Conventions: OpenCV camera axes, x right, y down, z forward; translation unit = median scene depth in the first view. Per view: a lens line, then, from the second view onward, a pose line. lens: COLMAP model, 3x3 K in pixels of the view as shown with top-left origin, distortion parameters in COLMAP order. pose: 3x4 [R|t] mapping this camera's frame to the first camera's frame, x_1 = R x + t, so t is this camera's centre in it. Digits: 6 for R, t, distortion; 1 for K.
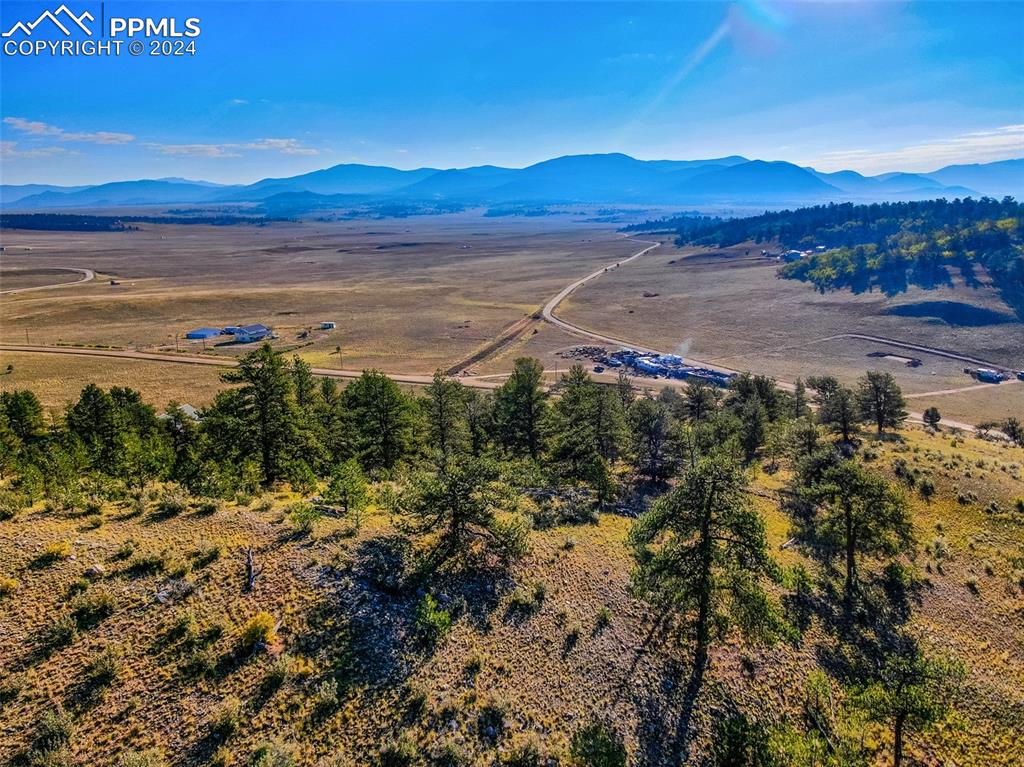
lens RADIAL K [[743.1, 0, 512.5], [0, 743.1, 386.9], [0, 0, 1]] dist [-0.016433, 0.040409]
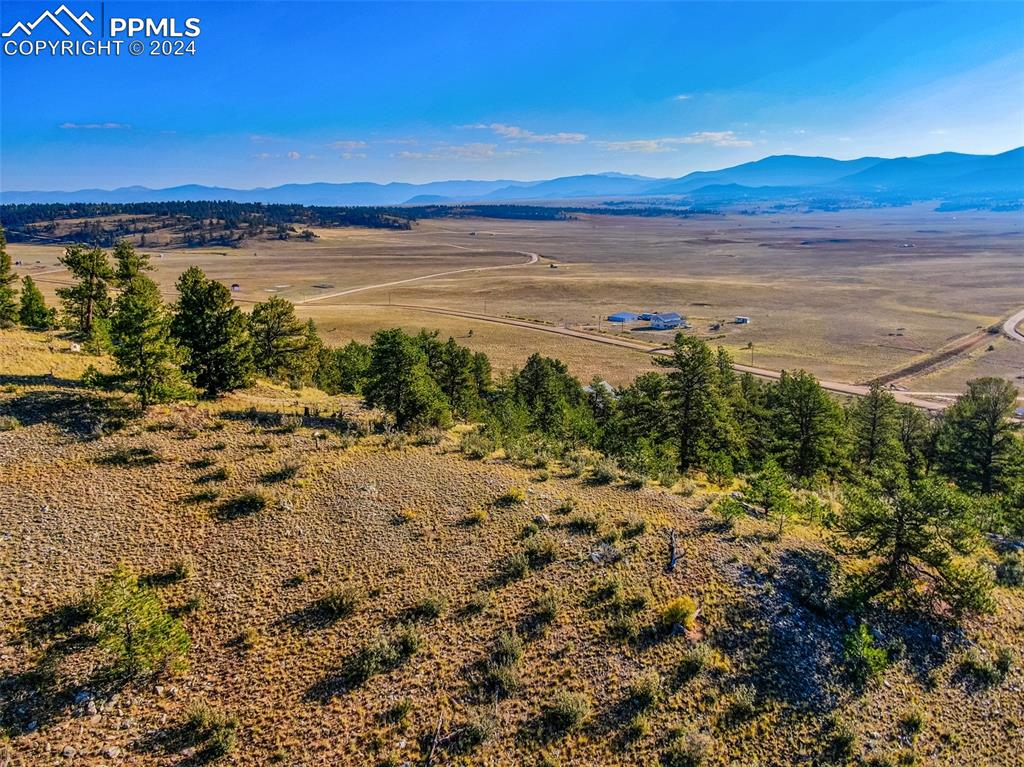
lens RADIAL K [[743.1, 0, 512.5], [0, 743.1, 386.9], [0, 0, 1]] dist [-0.016433, 0.040409]
pose [[0.856709, 0.130135, -0.499115, -0.006974], [-0.125463, 0.991163, 0.043075, 0.000764], [0.500309, 0.025717, 0.865465, 0.000205]]
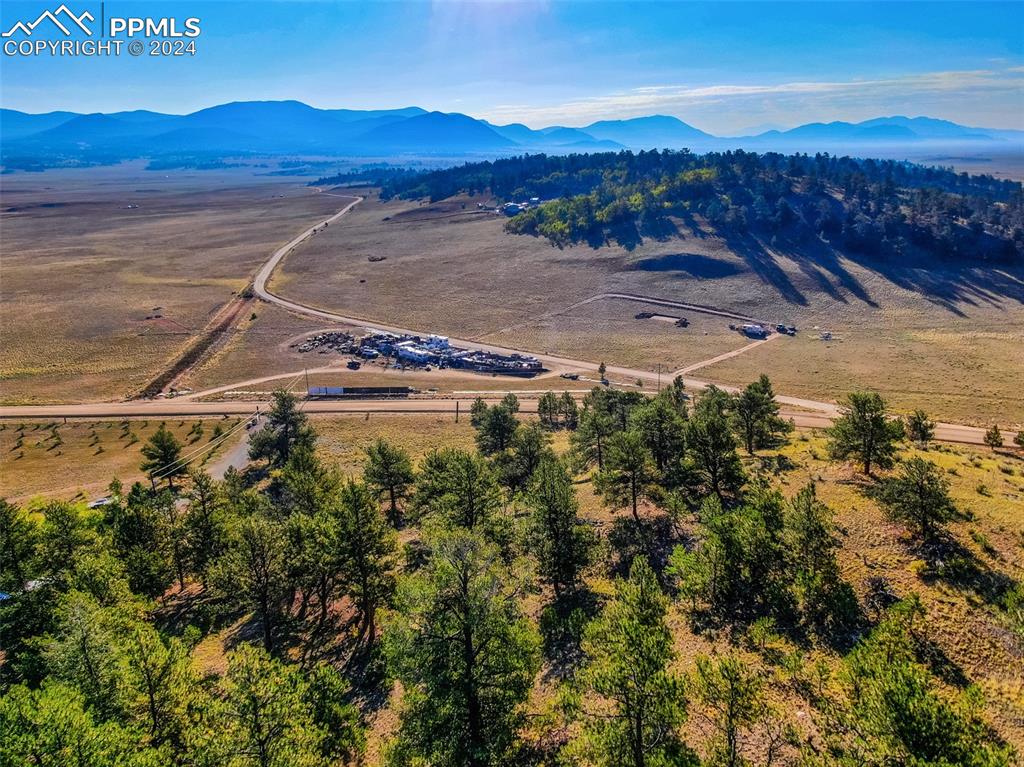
lens RADIAL K [[737.0, 0, 511.8], [0, 737.0, 379.7], [0, 0, 1]] dist [-0.002040, 0.014207]
pose [[0.917158, -0.116637, 0.381072, -0.024346], [0.095940, 0.992711, 0.072938, -0.037397], [-0.386802, -0.030335, 0.921664, 0.155228]]
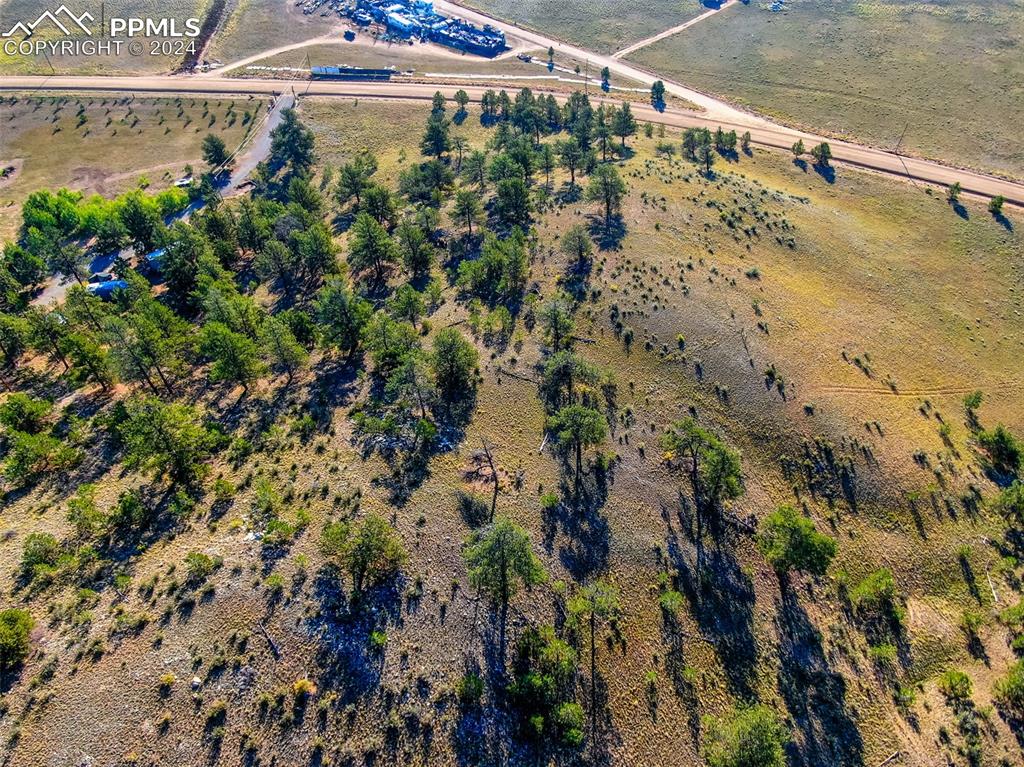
lens RADIAL K [[743.1, 0, 512.5], [0, 743.1, 386.9], [0, 0, 1]] dist [-0.016433, 0.040409]
pose [[0.943808, -0.251654, 0.214235, -0.002389], [0.085524, 0.812118, 0.577192, -0.142390], [-0.319237, -0.526436, 0.788006, -0.034703]]
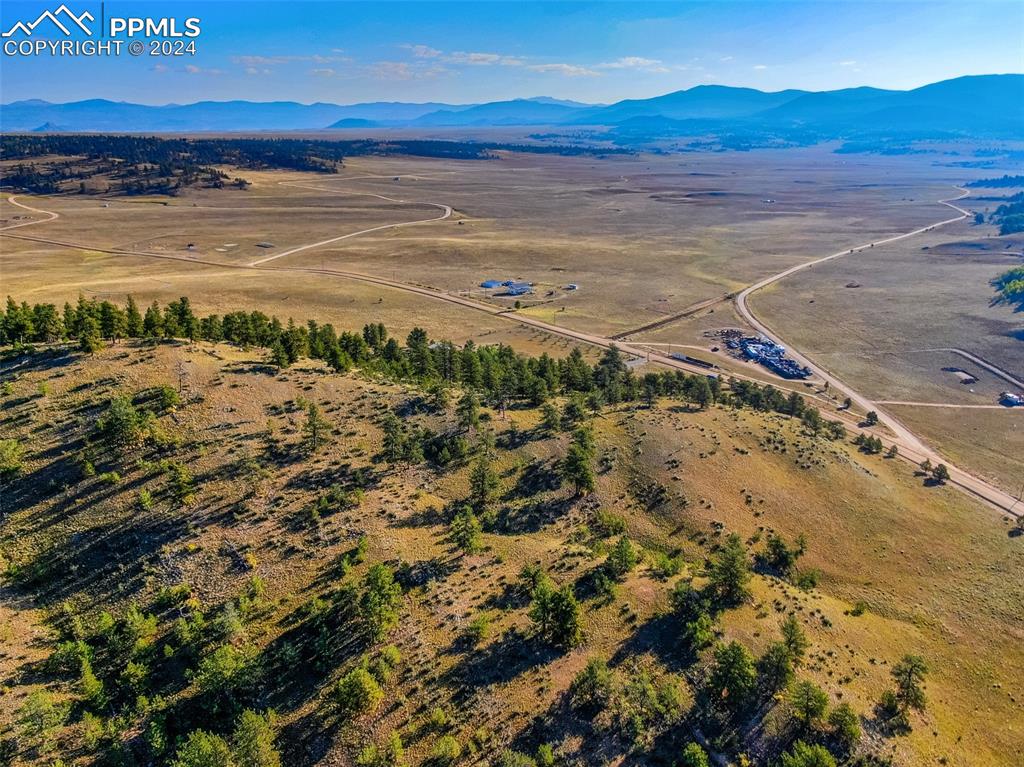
lens RADIAL K [[758.2, 0, 512.0], [0, 758.2, 383.5], [0, 0, 1]] dist [0.005024, 0.007862]
pose [[0.896154, 0.165103, -0.411884, 0.289278], [-0.125144, 0.984562, 0.122378, -0.067414], [0.425730, -0.058125, 0.902981, -0.386387]]
